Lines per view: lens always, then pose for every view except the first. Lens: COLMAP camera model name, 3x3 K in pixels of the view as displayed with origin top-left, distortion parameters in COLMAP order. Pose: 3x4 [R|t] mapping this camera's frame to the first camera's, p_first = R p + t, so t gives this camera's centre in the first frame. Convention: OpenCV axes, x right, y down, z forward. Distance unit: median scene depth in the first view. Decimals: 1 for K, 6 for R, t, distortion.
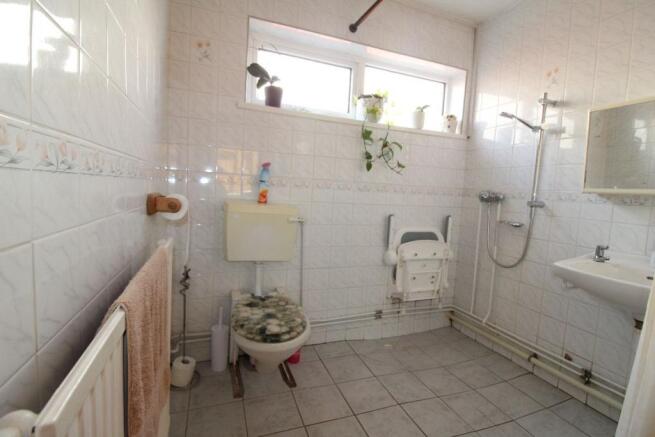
lens RADIAL K [[309.9, 0, 326.3], [0, 309.9, 217.2], [0, 0, 1]] dist [-0.010208, -0.006134]
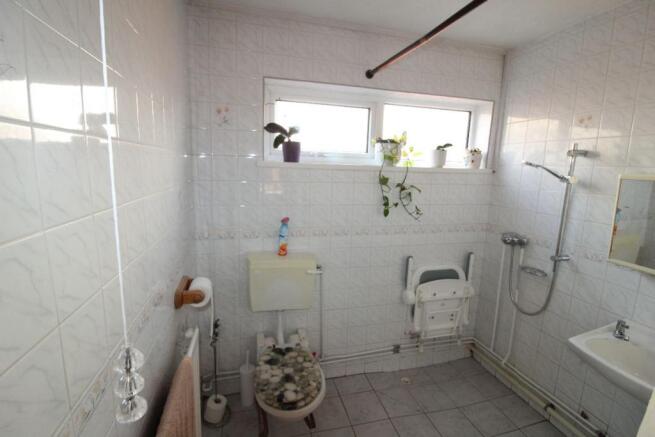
lens RADIAL K [[309.9, 0, 325.7], [0, 309.9, 216.5], [0, 0, 1]] dist [-0.010208, -0.006134]
pose [[0.994232, -0.004560, -0.107156, 0.051106], [0.012492, 0.997219, 0.073469, -0.236391], [0.106523, -0.074384, 0.991524, -0.021849]]
